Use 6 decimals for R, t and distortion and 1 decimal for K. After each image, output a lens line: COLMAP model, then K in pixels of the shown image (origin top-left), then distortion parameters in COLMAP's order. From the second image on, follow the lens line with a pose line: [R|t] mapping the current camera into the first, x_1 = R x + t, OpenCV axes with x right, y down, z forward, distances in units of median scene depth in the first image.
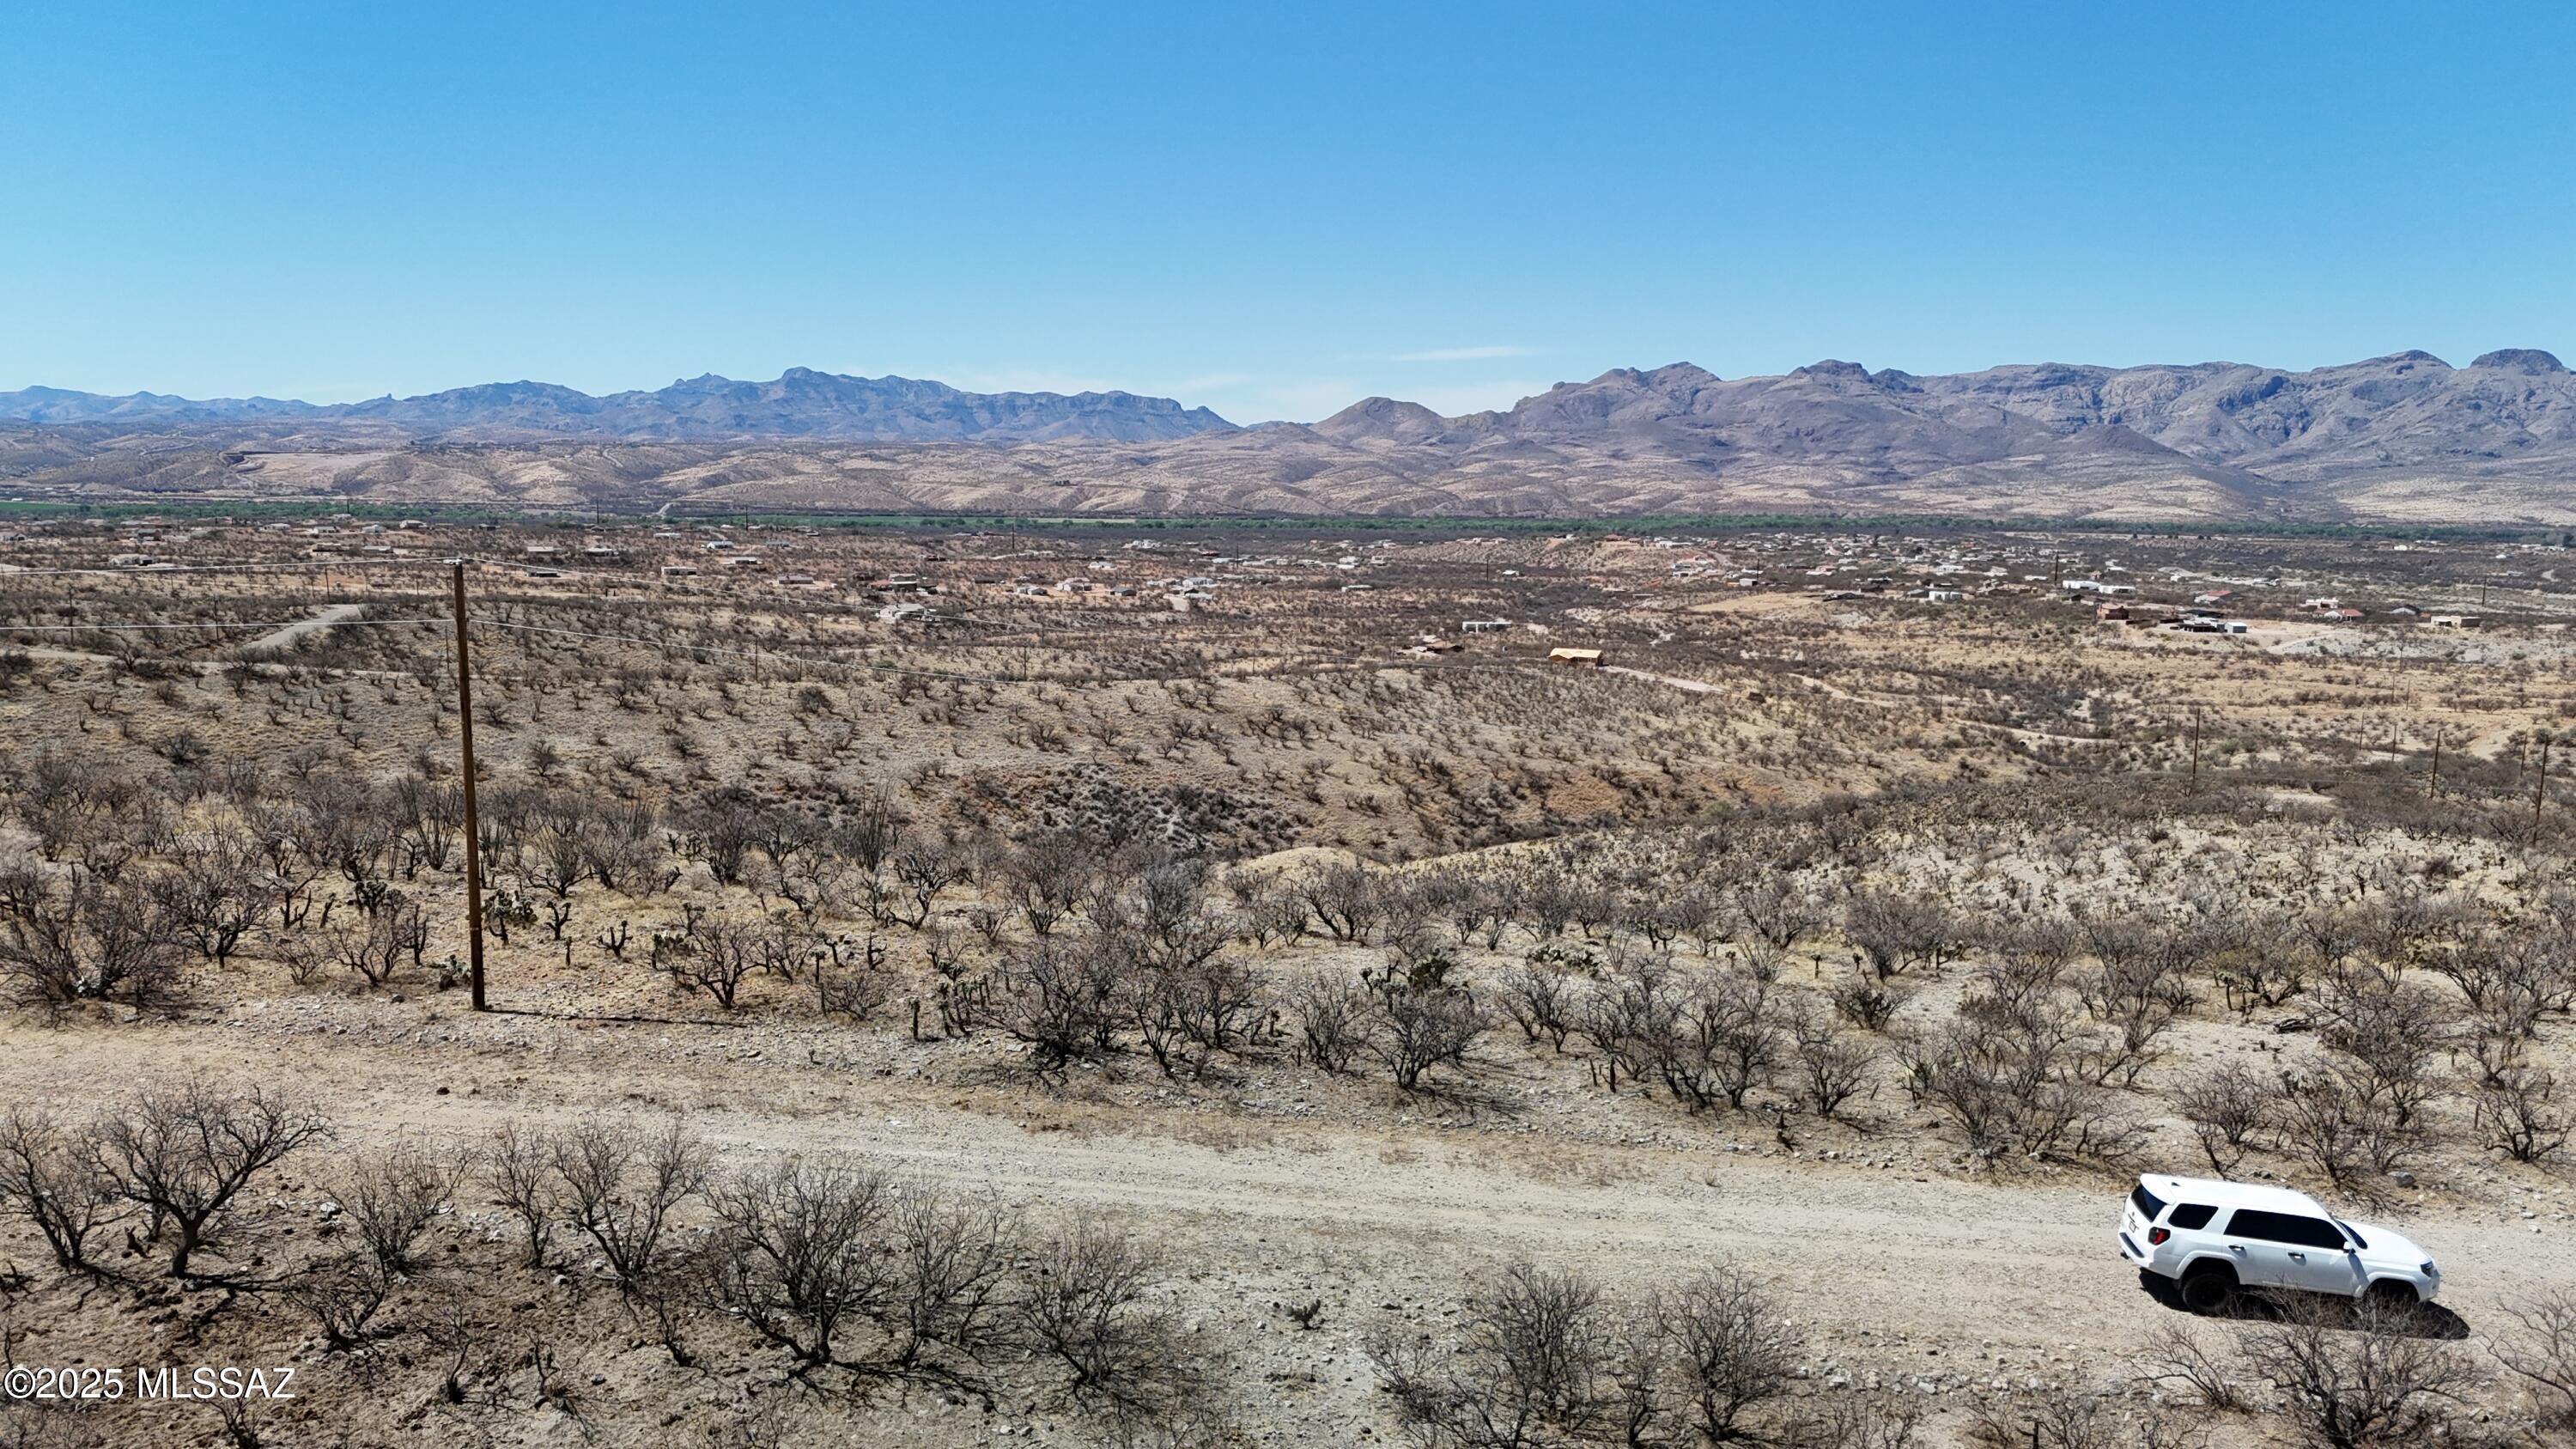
lens RADIAL K [[1884.5, 0, 1283.3], [0, 1884.5, 735.6], [0, 0, 1]] dist [0.083320, -0.075912]
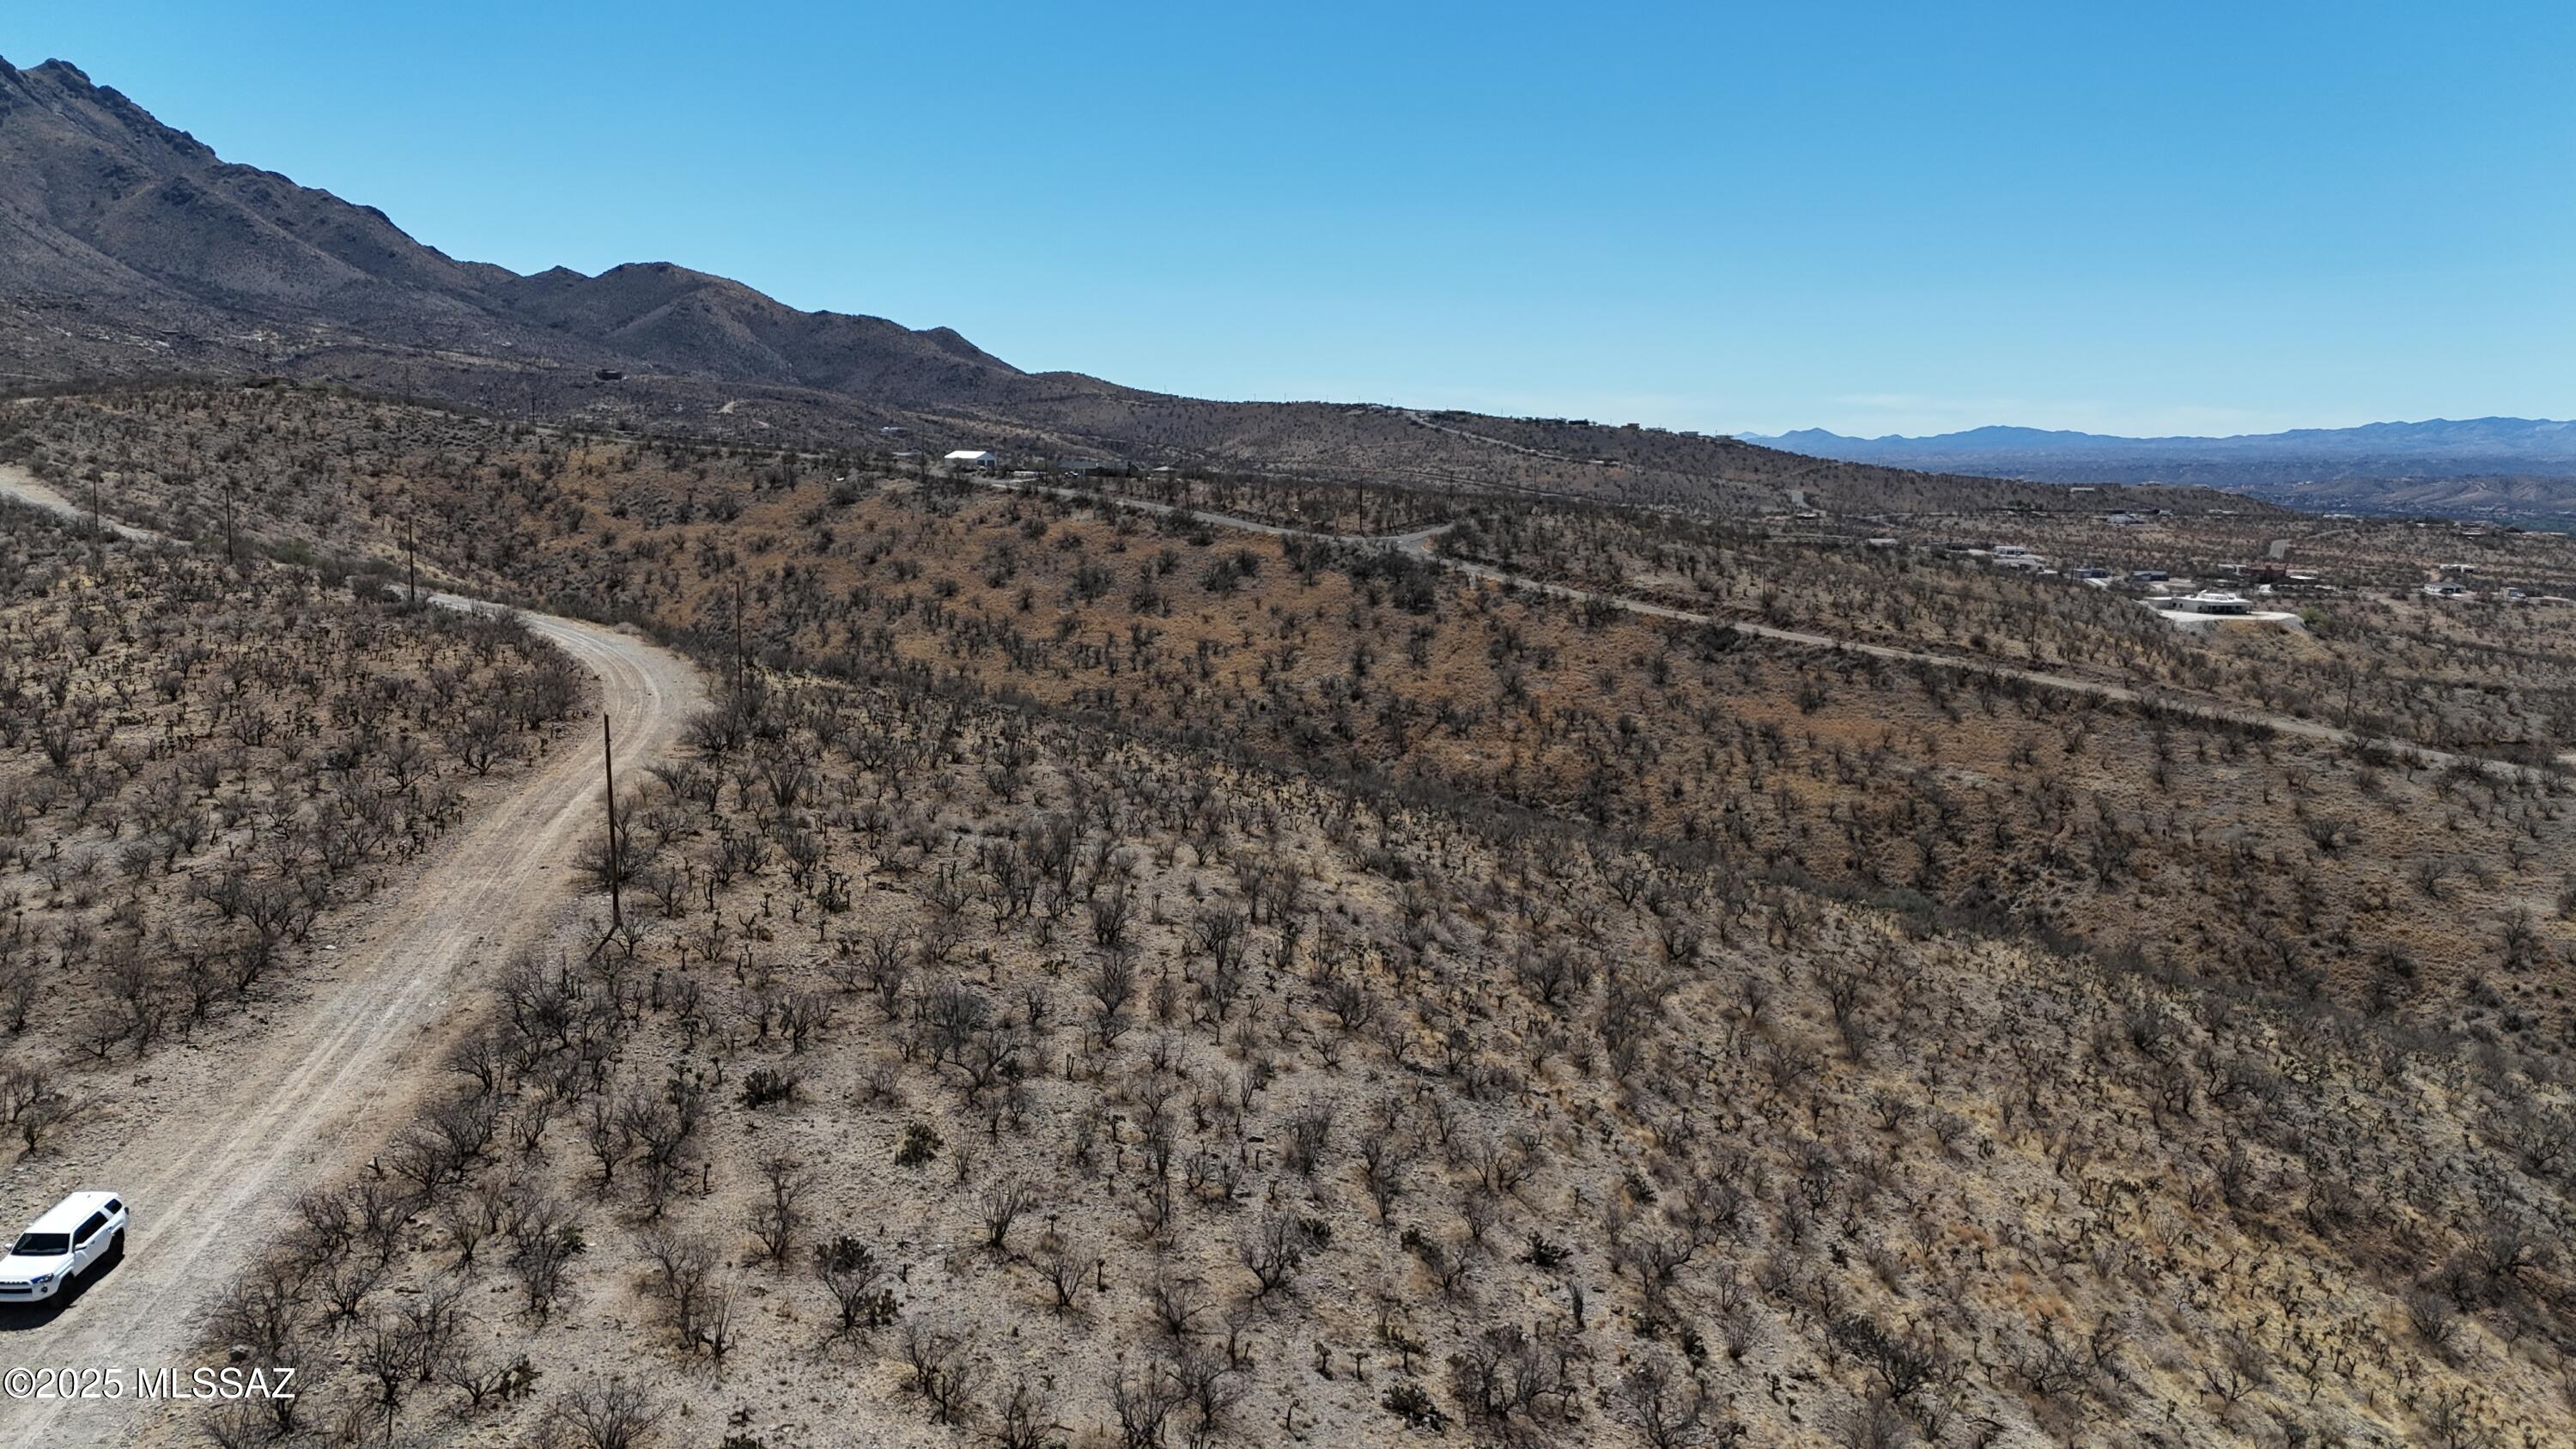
lens RADIAL K [[1884.5, 0, 1287.2], [0, 1884.5, 717.2], [0, 0, 1]] dist [0.083320, -0.075912]
pose [[0.241471, 0.124877, -0.962339, 0.100864], [-0.152713, 0.984219, 0.089397, -0.022256], [0.958316, 0.125375, 0.256731, 0.066767]]
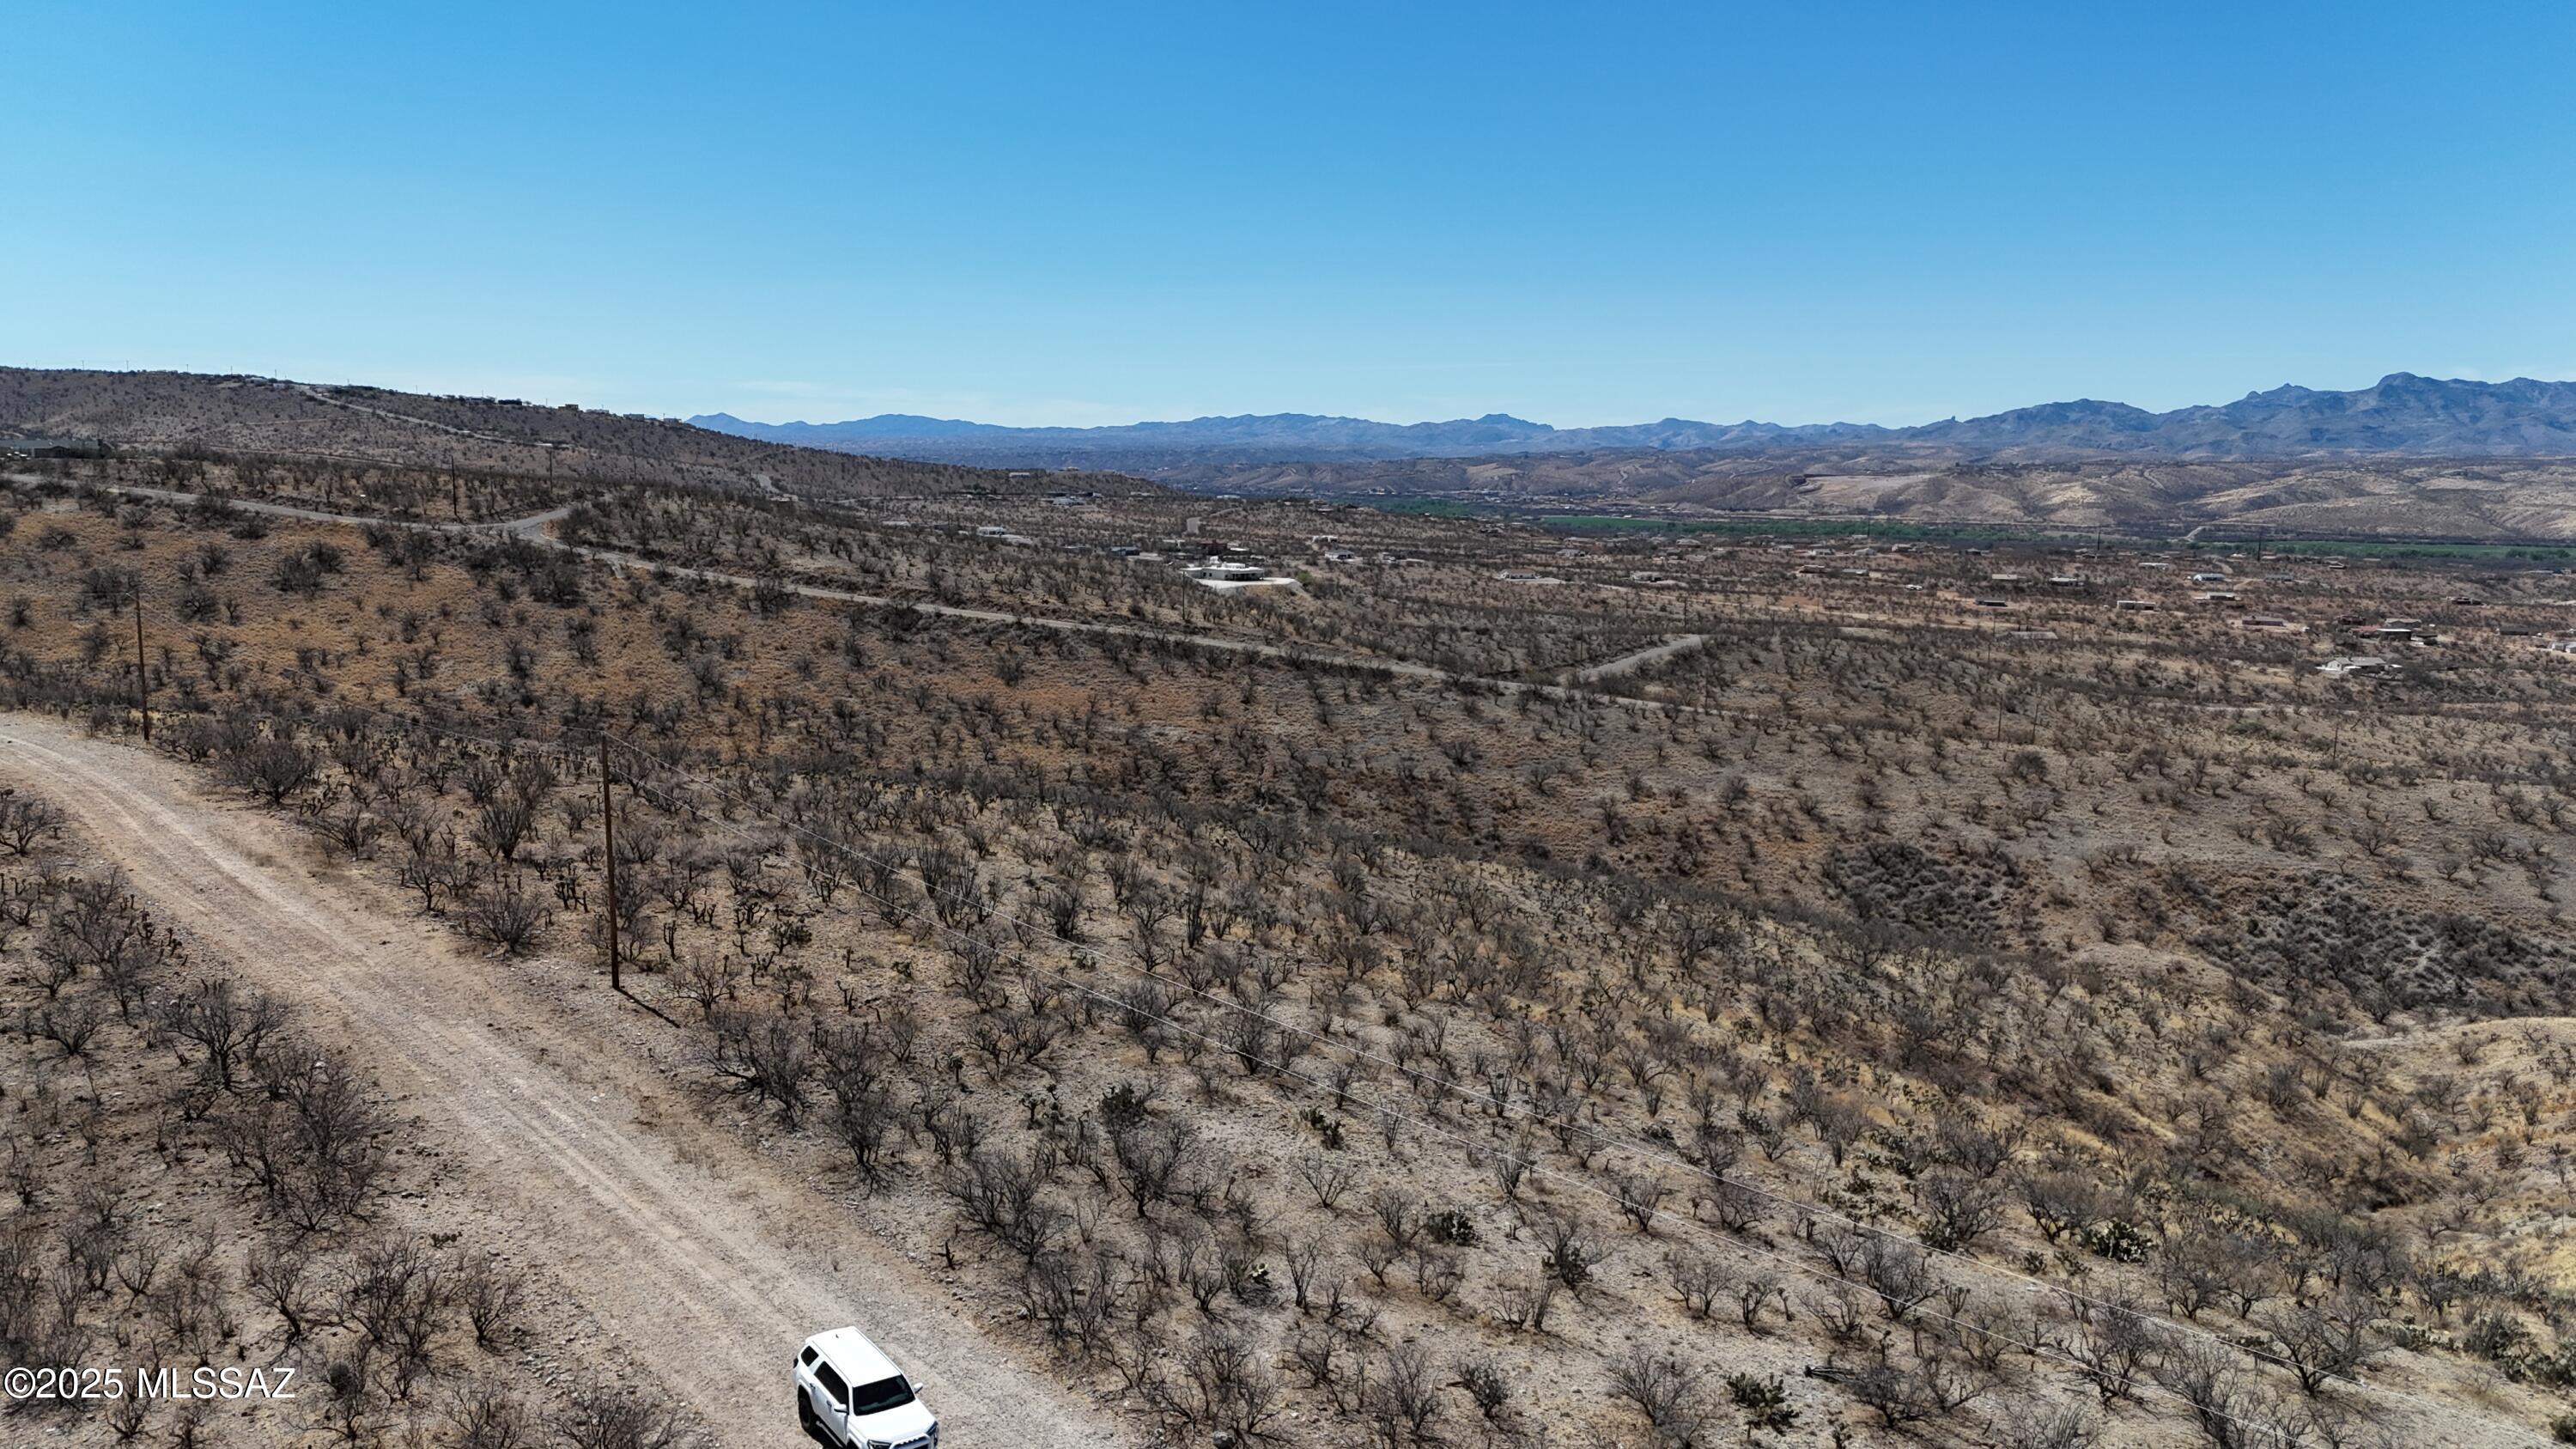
lens RADIAL K [[1884.5, 0, 1285.2], [0, 1884.5, 725.7], [0, 0, 1]] dist [0.083320, -0.075912]
pose [[0.719335, 0.095059, -0.688128, 0.069063], [-0.104779, 0.994107, 0.027796, -0.011972], [0.686715, 0.052107, 0.725057, 0.008376]]
